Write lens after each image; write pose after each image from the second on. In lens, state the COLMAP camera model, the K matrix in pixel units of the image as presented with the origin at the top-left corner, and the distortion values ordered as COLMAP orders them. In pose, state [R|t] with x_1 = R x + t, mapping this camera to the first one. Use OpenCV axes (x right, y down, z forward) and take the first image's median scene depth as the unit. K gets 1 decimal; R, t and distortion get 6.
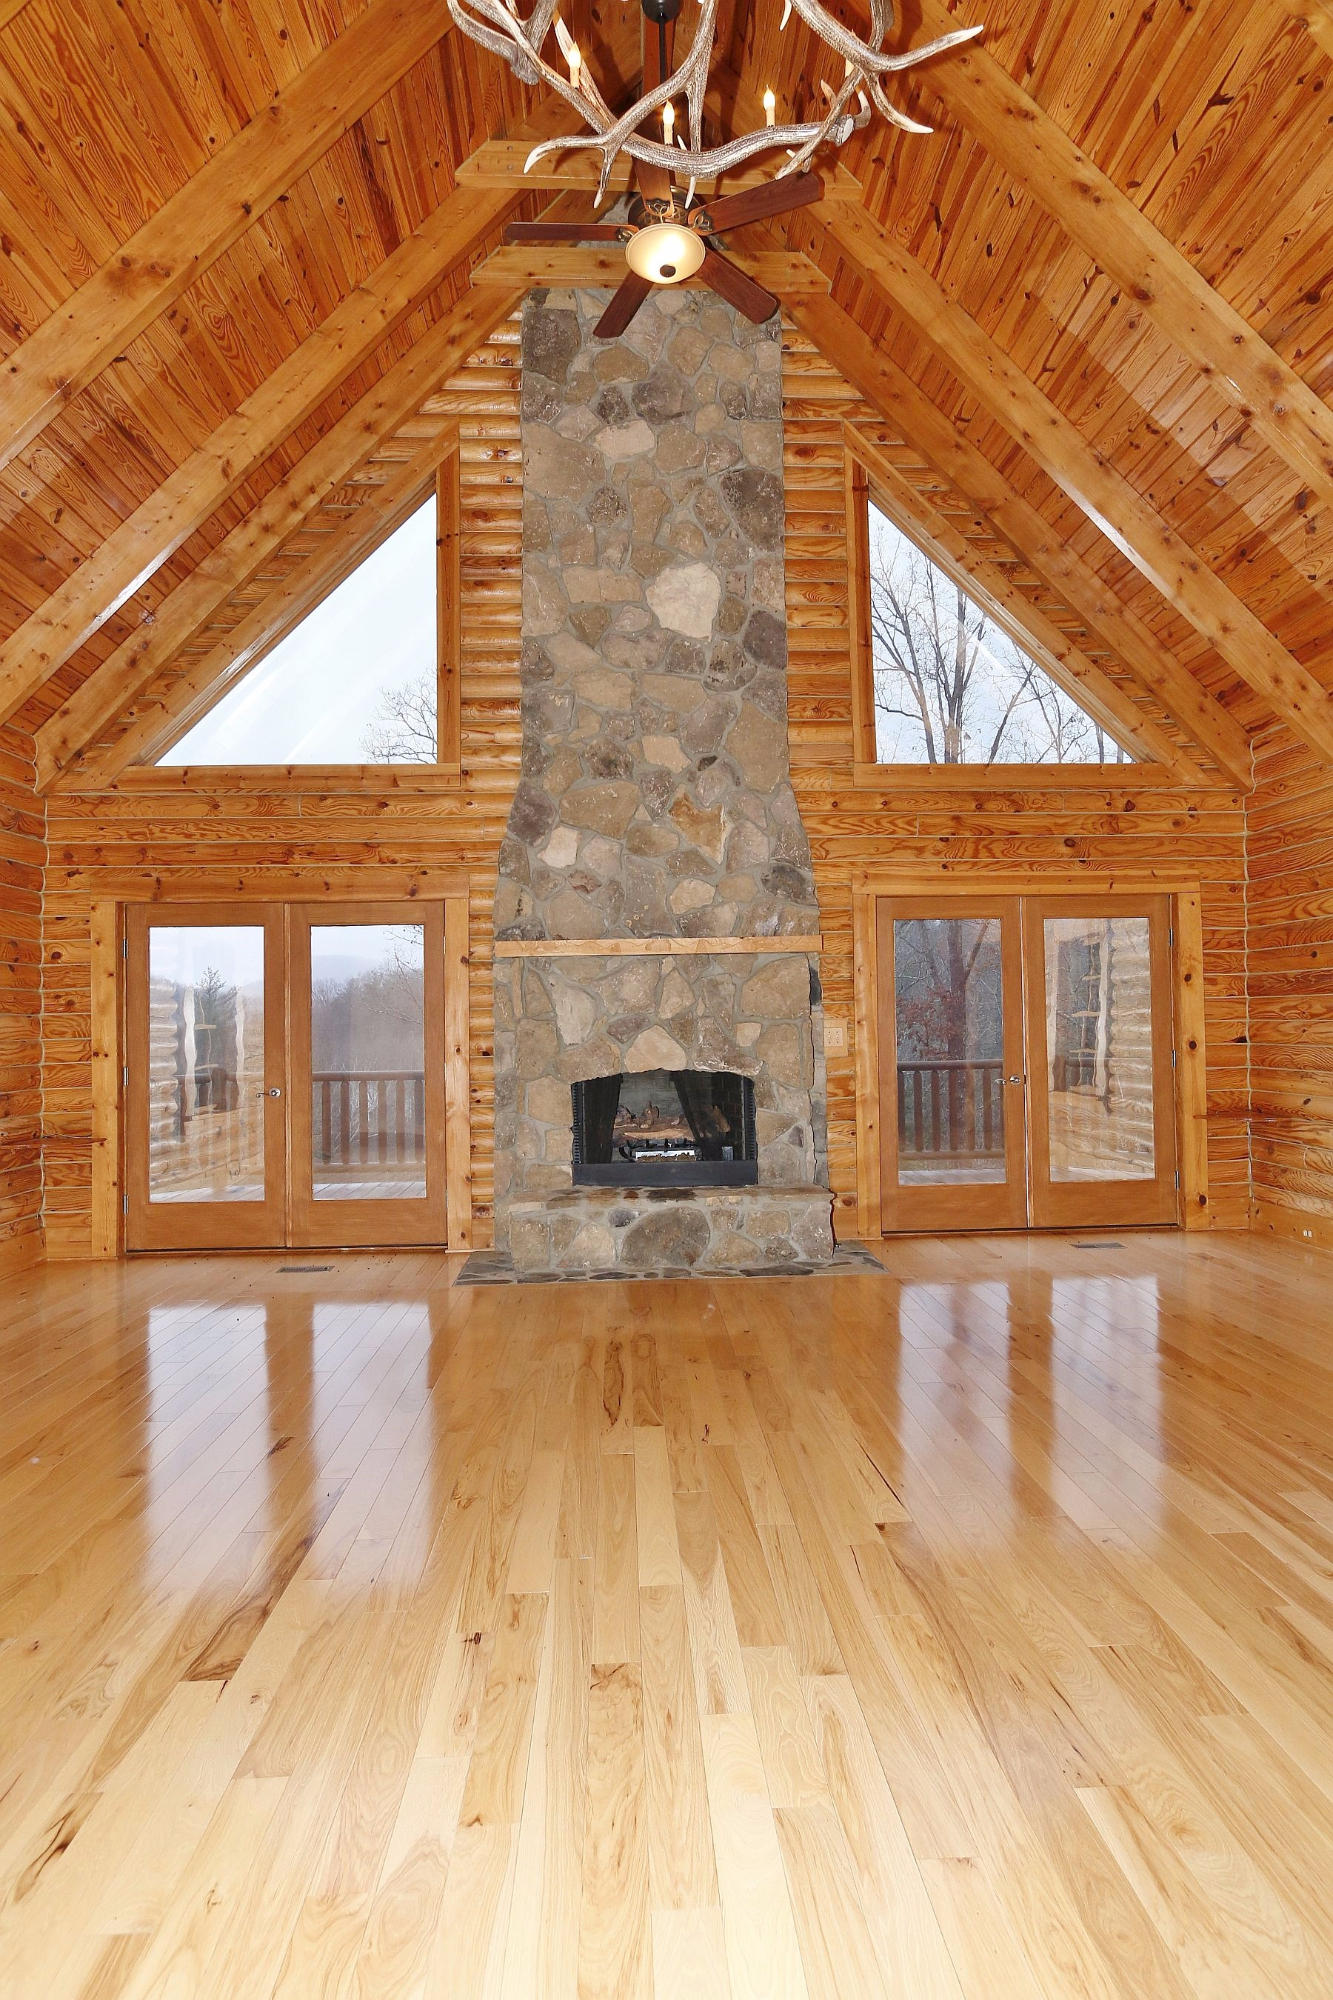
lens RADIAL K [[1074.8, 0, 678.9], [0, 1074.8, 995.4], [0, 0, 1]] dist [-0.019079, 0.008601]
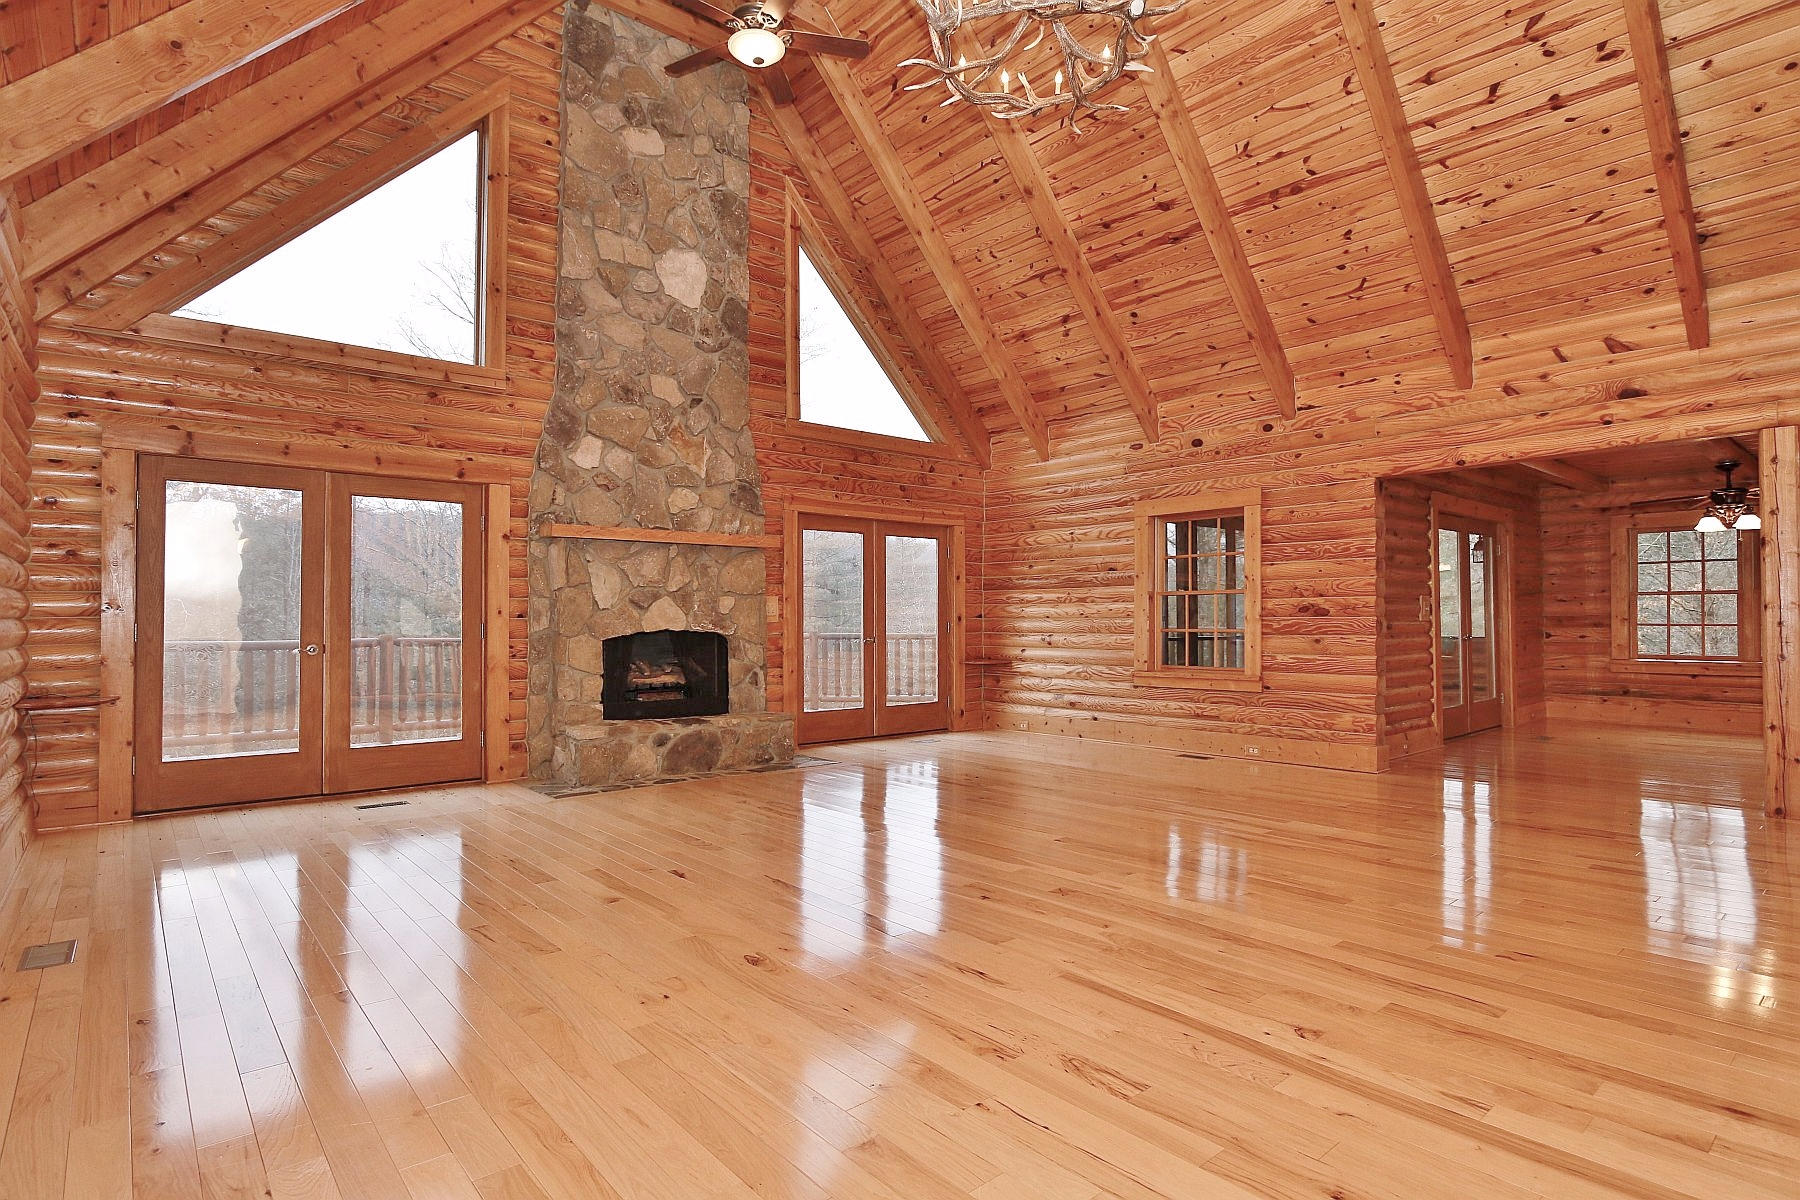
lens RADIAL K [[916.1, 0, 900.0], [0, 916.1, 600.0], [0, 0, 1]] dist [-0.009800, 0.000309]
pose [[0.793778, 0.027642, 0.607579, -0.462485], [-0.027419, 0.999577, -0.009654, 0.034444], [-0.607590, -0.008996, 0.794200, -0.066031]]
